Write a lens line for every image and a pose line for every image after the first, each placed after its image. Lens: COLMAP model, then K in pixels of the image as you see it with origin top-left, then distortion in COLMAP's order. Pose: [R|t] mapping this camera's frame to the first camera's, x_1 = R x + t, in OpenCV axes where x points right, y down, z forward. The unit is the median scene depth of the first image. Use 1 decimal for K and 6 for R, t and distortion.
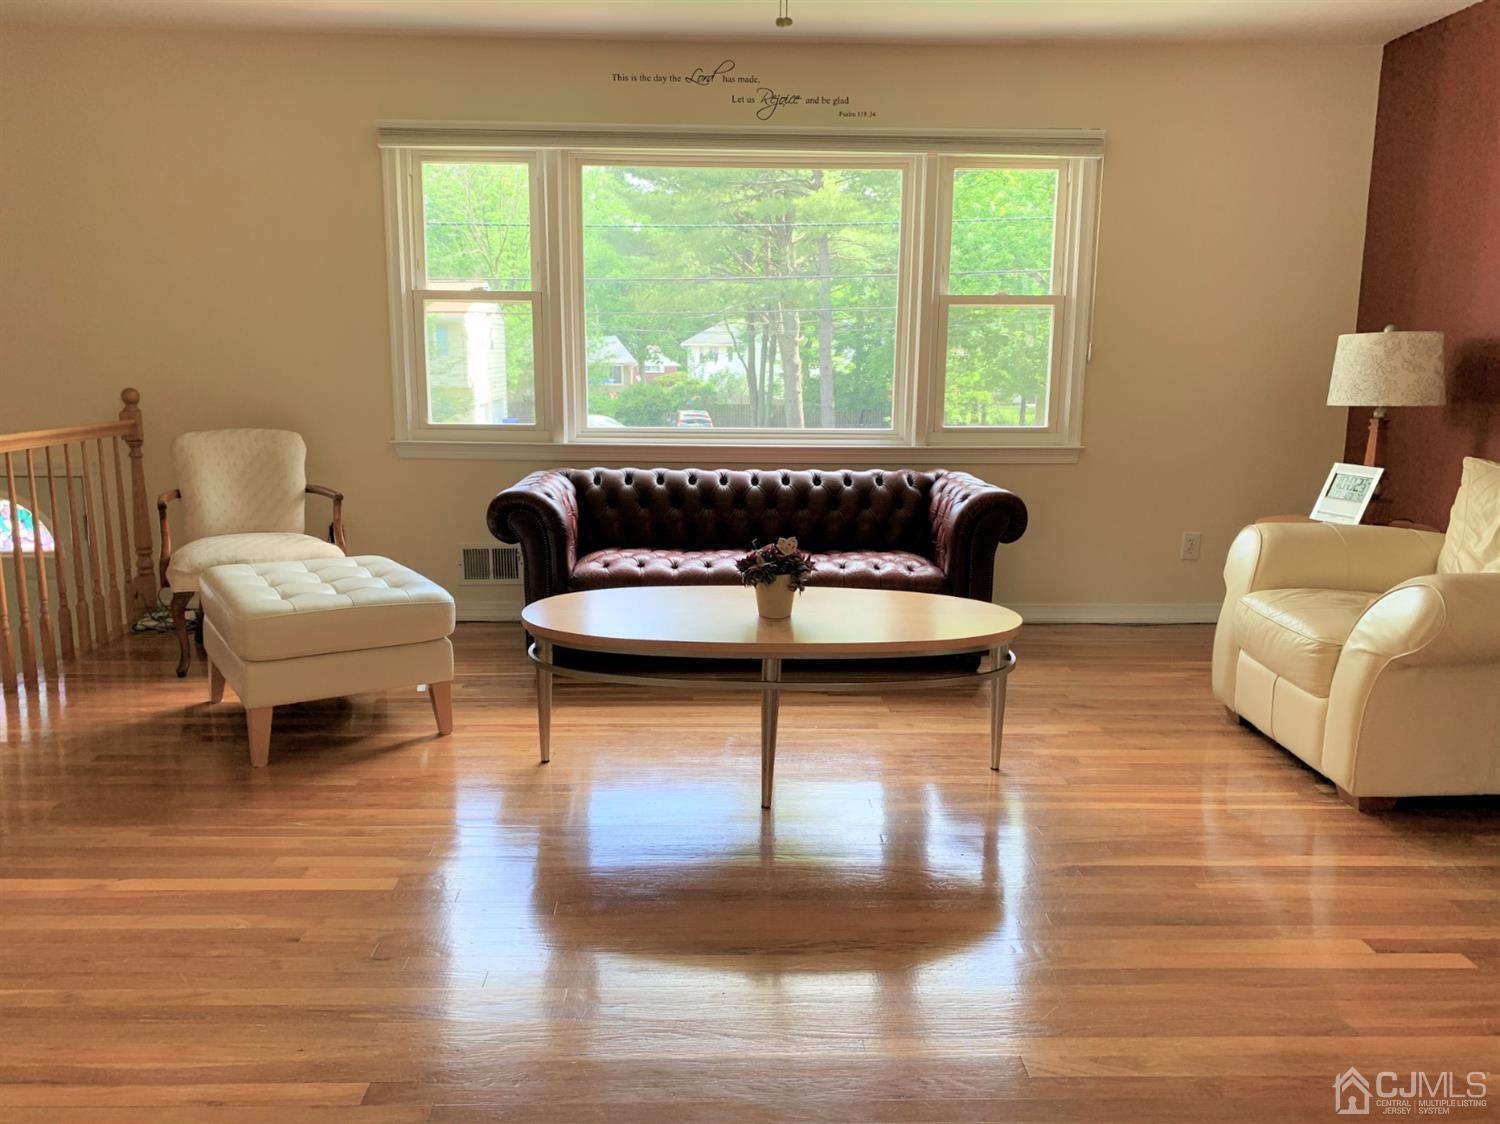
lens RADIAL K [[1166.9, 0, 752.0], [0, 1166.9, 560.2], [0, 0, 1]] dist [0.013669, 0.010343]
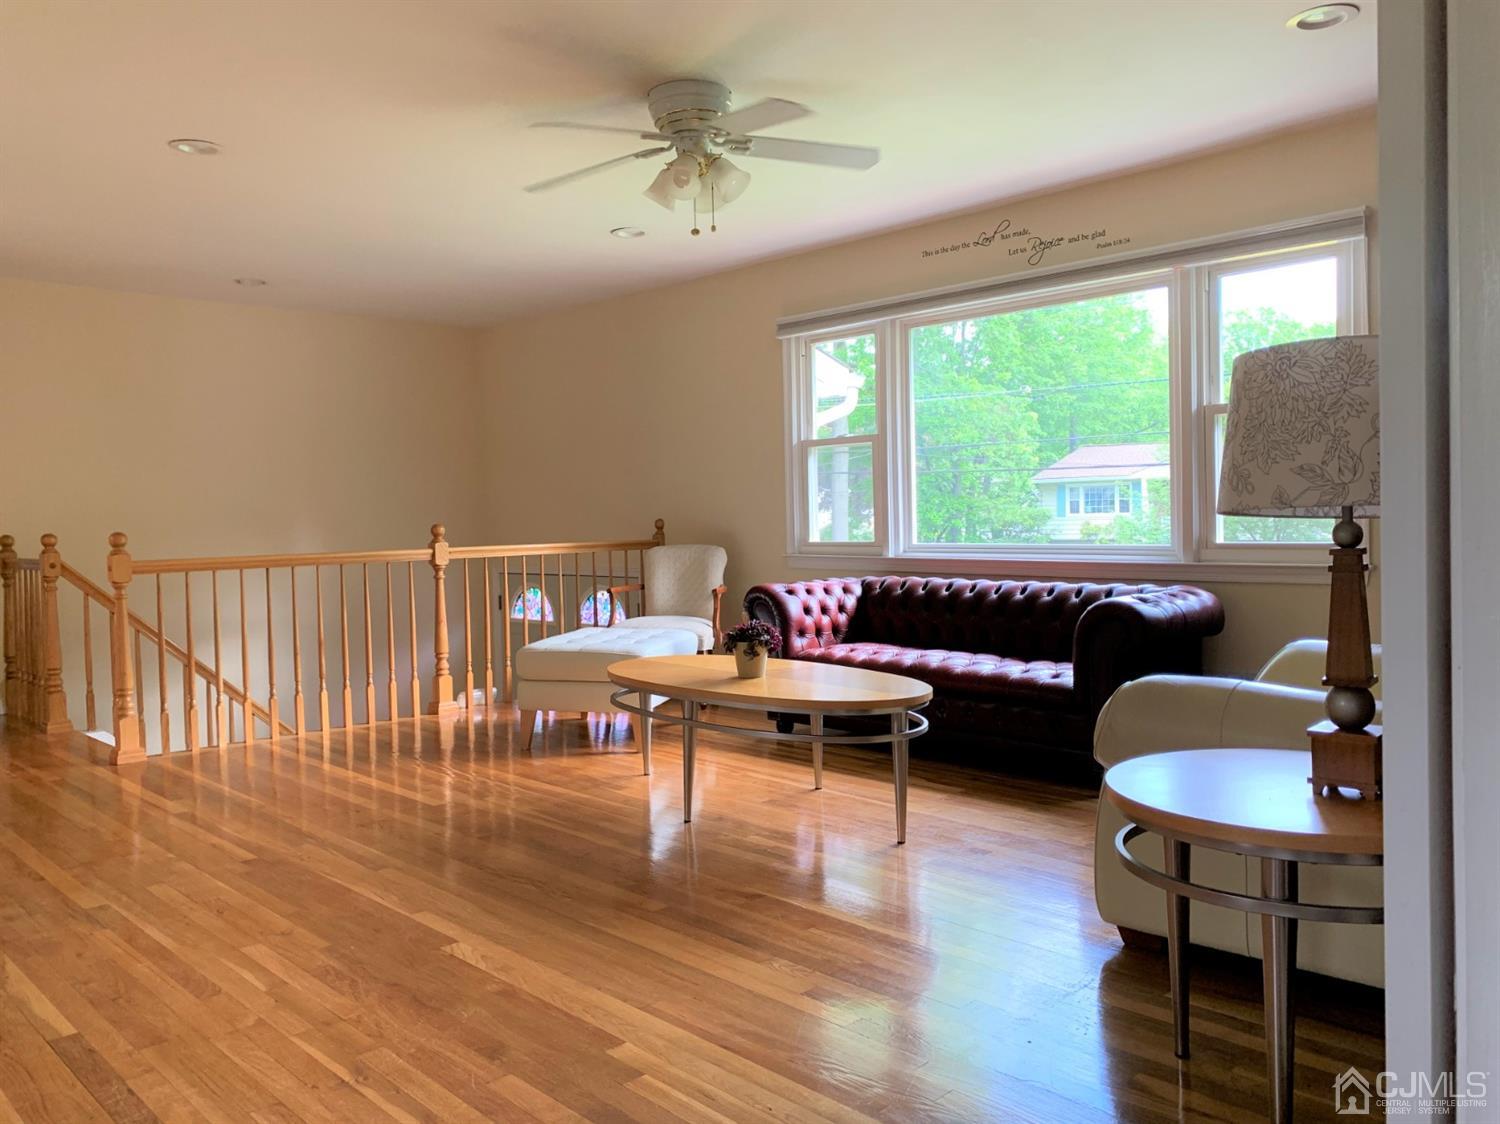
lens RADIAL K [[1166.9, 0, 743.5], [0, 1166.9, 553.8], [0, 0, 1]] dist [0.013669, 0.010343]
pose [[0.665799, 0.001186, -0.746130, 0.648784], [-0.113355, 0.988552, -0.099580, 0.031413], [0.737470, 0.150878, 0.658311, 0.118482]]
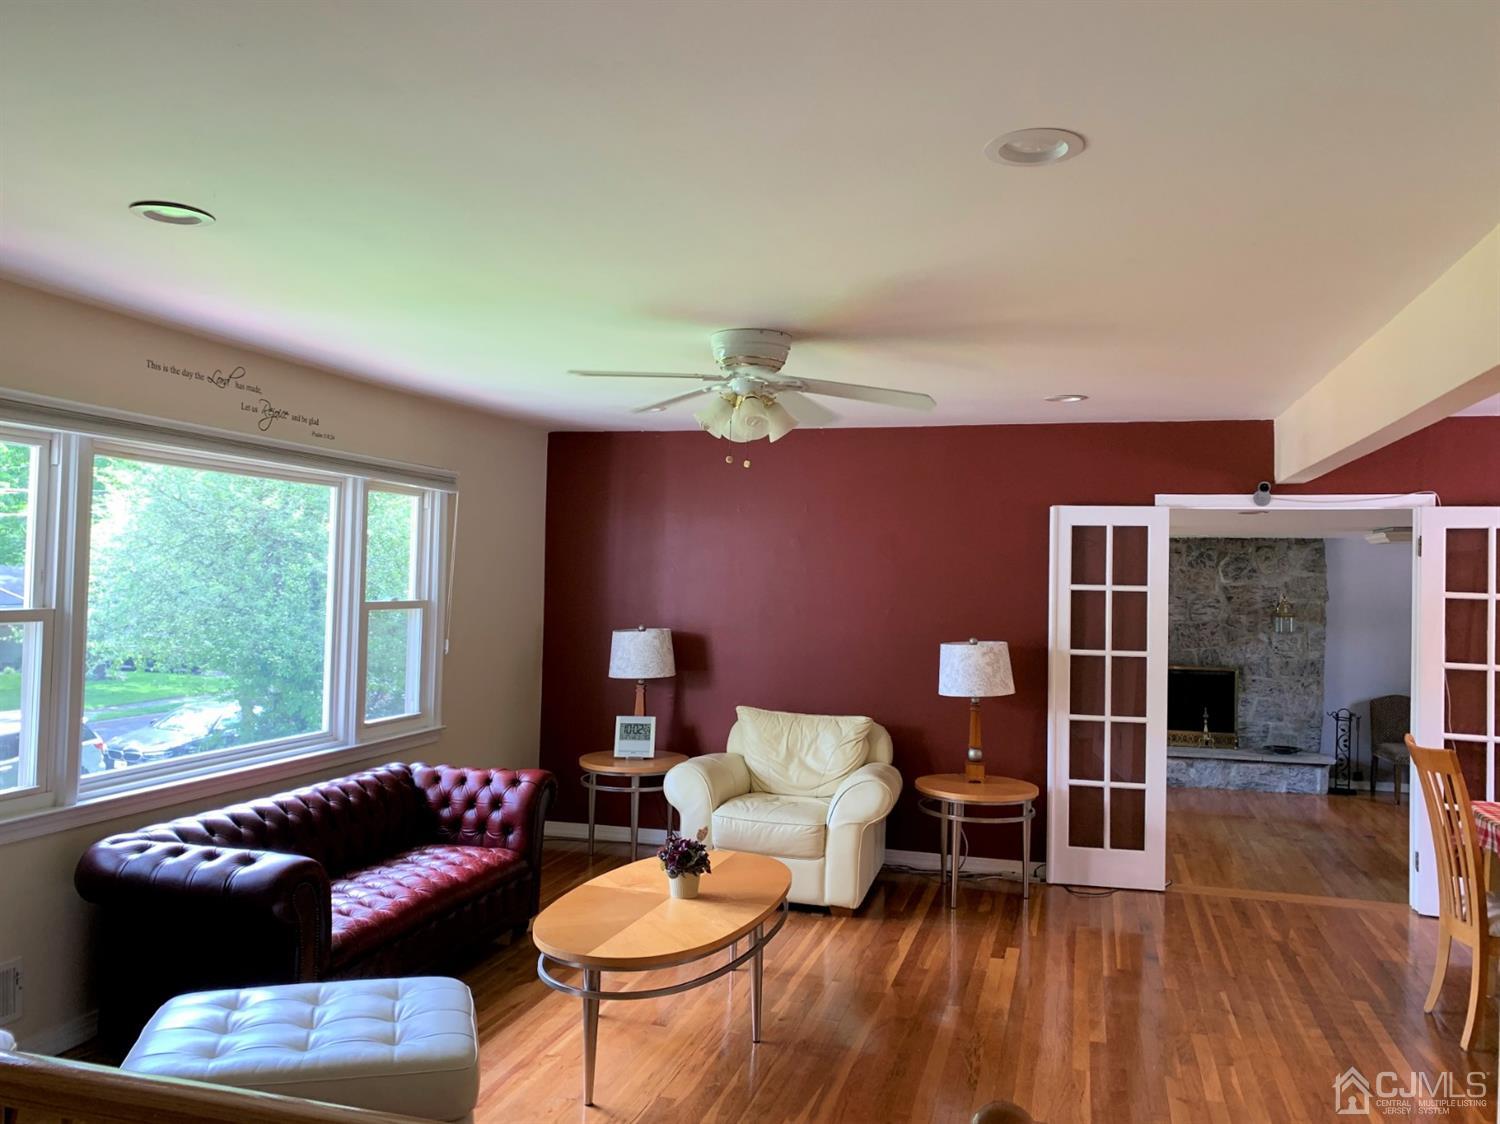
lens RADIAL K [[1166.9, 0, 751.9], [0, 1166.9, 555.3], [0, 0, 1]] dist [0.013669, 0.010343]
pose [[0.312074, 0.019949, 0.949848, -0.784207], [0.160359, 0.984329, -0.073360, -0.139148], [-0.936427, 0.175210, 0.303984, 0.345499]]
